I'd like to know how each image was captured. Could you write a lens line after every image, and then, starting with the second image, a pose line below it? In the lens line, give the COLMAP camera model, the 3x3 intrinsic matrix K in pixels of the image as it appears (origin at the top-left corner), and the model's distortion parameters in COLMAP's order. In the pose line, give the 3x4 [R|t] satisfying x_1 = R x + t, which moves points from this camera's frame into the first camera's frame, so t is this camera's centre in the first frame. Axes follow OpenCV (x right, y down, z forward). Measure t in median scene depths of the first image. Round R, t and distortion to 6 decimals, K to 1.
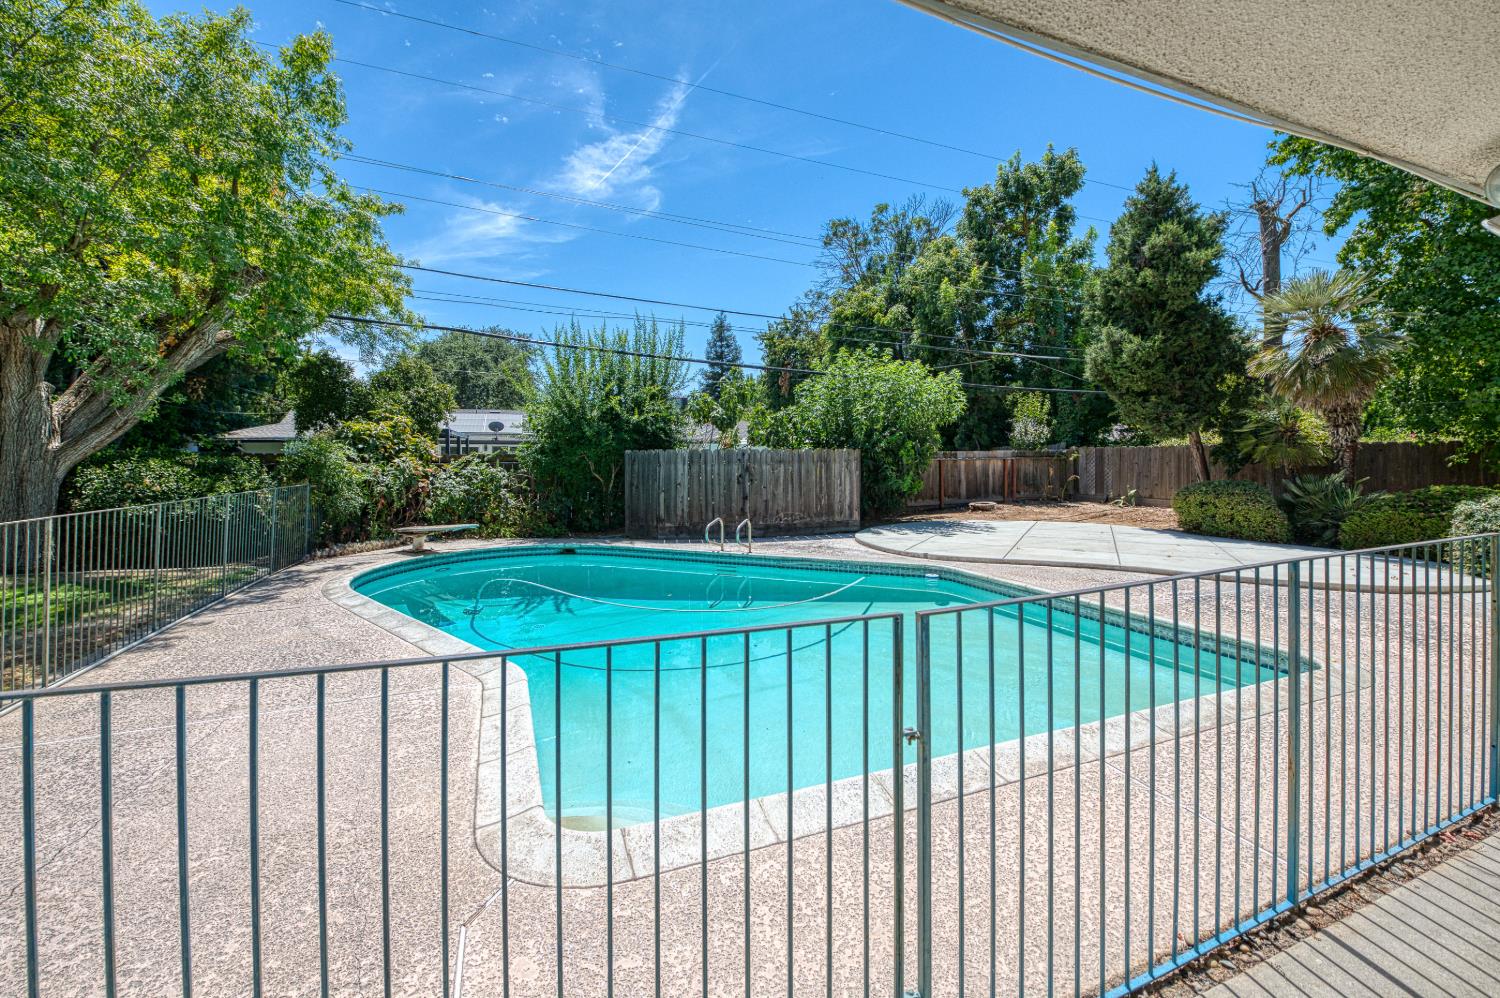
lens RADIAL K [[612.9, 0, 749.4], [0, 612.9, 454.8], [0, 0, 1]] dist [-0.018502, -0.000215]
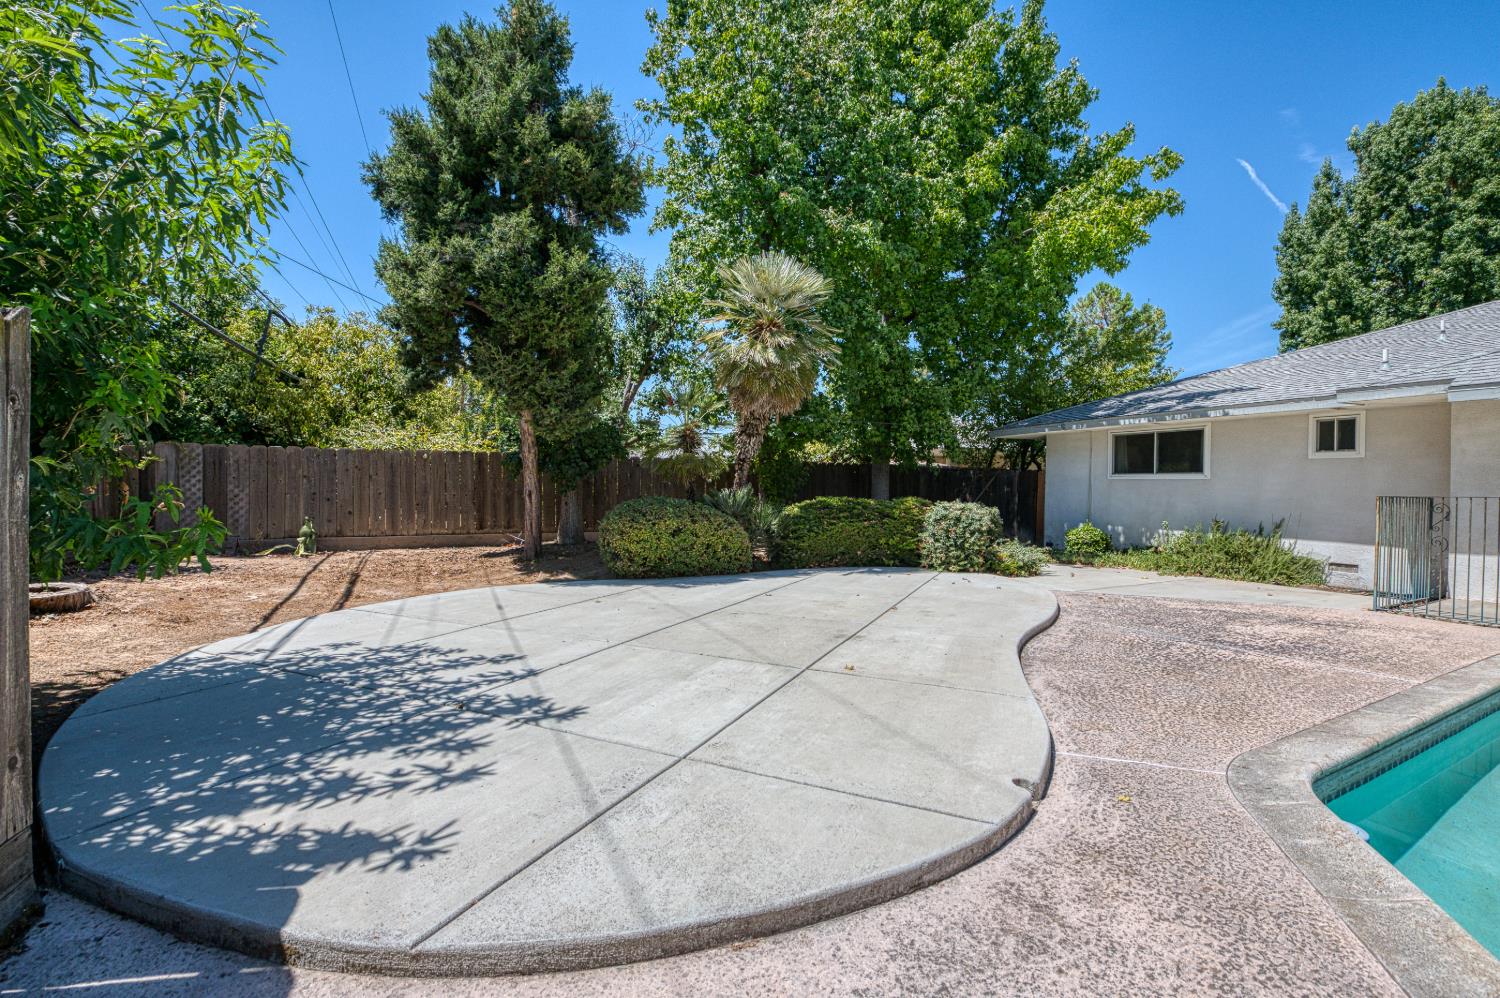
lens RADIAL K [[616.9, 0, 775.4], [0, 616.9, 496.5], [0, 0, 1]] dist [-0.016481, -0.000346]
pose [[-0.101031, -0.011191, 0.994820, 0.035375], [-0.013318, 0.999862, 0.009895, 0.028143], [-0.994794, -0.012249, -0.101166, 0.840989]]
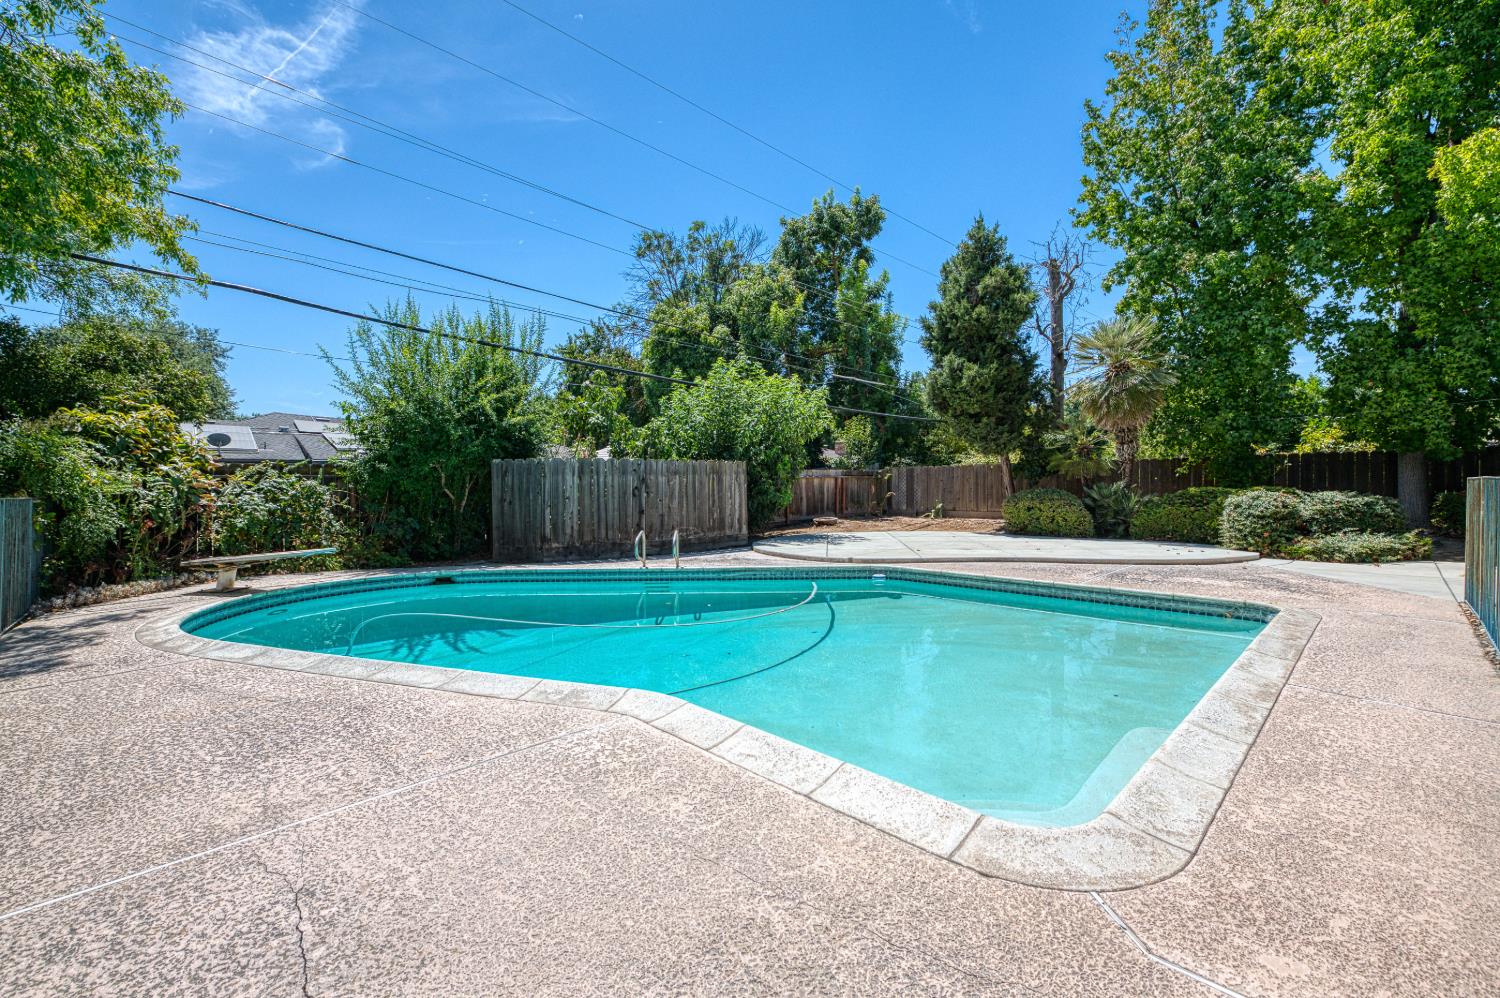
lens RADIAL K [[624.5, 0, 750.0], [0, 624.5, 499.0], [0, 0, 1]] dist [-0.018178, -0.000344]
pose [[0.924593, -0.012873, 0.380738, -0.190645], [0.005295, 0.999767, 0.020946, 0.029455], [-0.380919, -0.017350, 0.924446, 0.075694]]
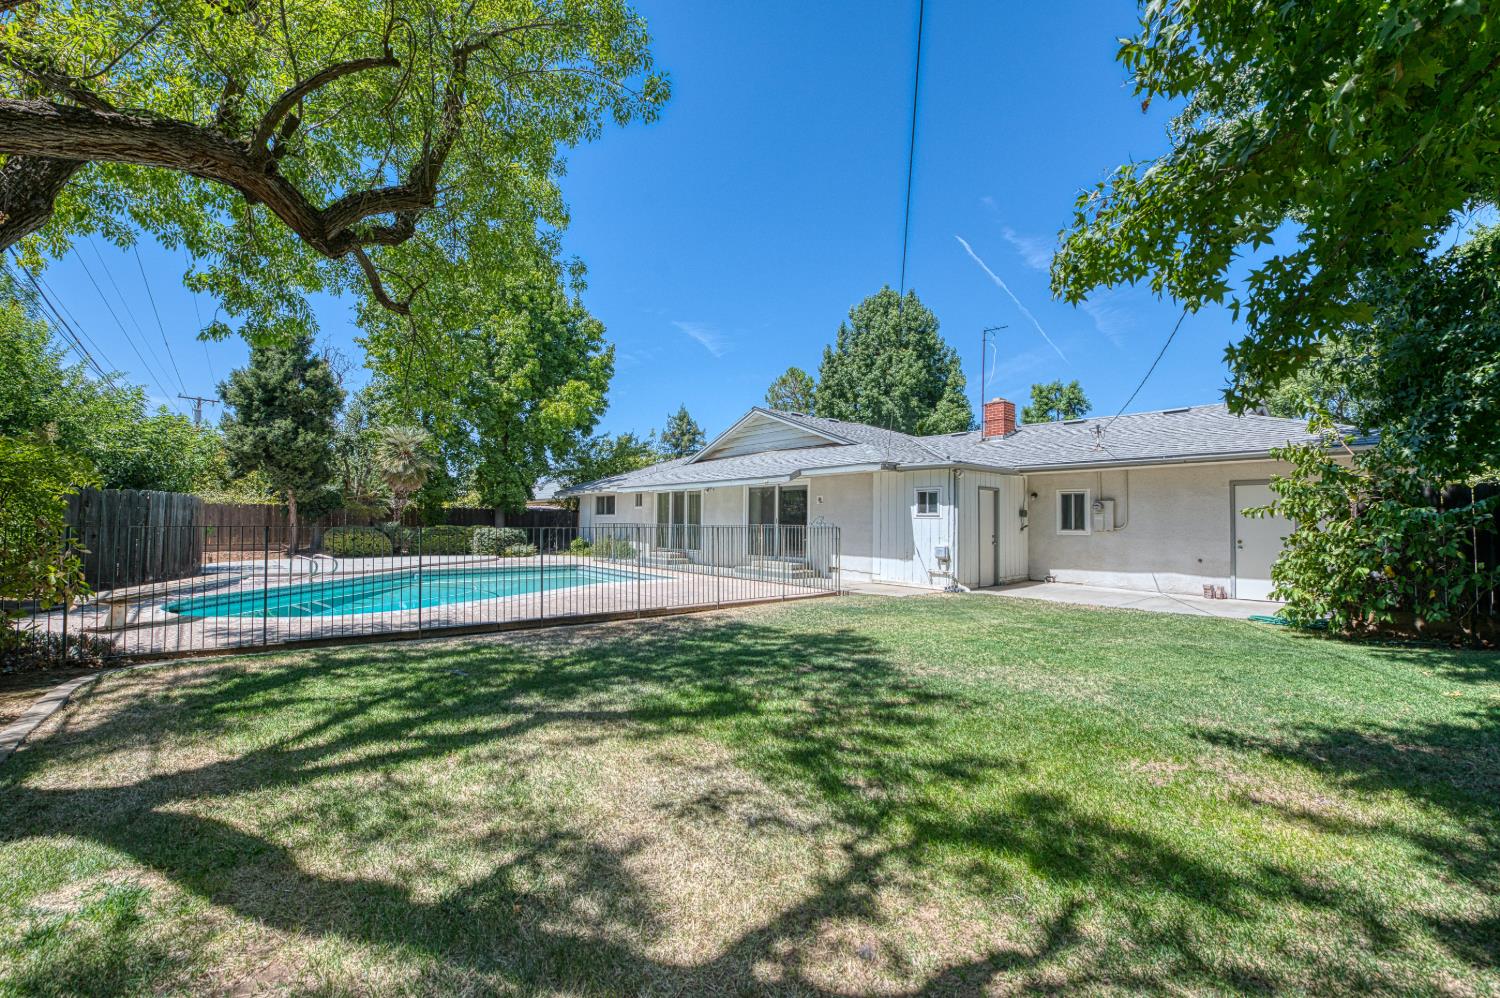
lens RADIAL K [[610.2, 0, 717.0], [0, 610.2, 506.3], [0, 0, 1]] dist [-0.017100, -0.000126]
pose [[-0.286876, 0.029621, 0.957510, -1.065492], [-0.007543, 0.999421, -0.033178, 0.032464], [-0.957938, -0.016740, -0.286486, 0.441414]]
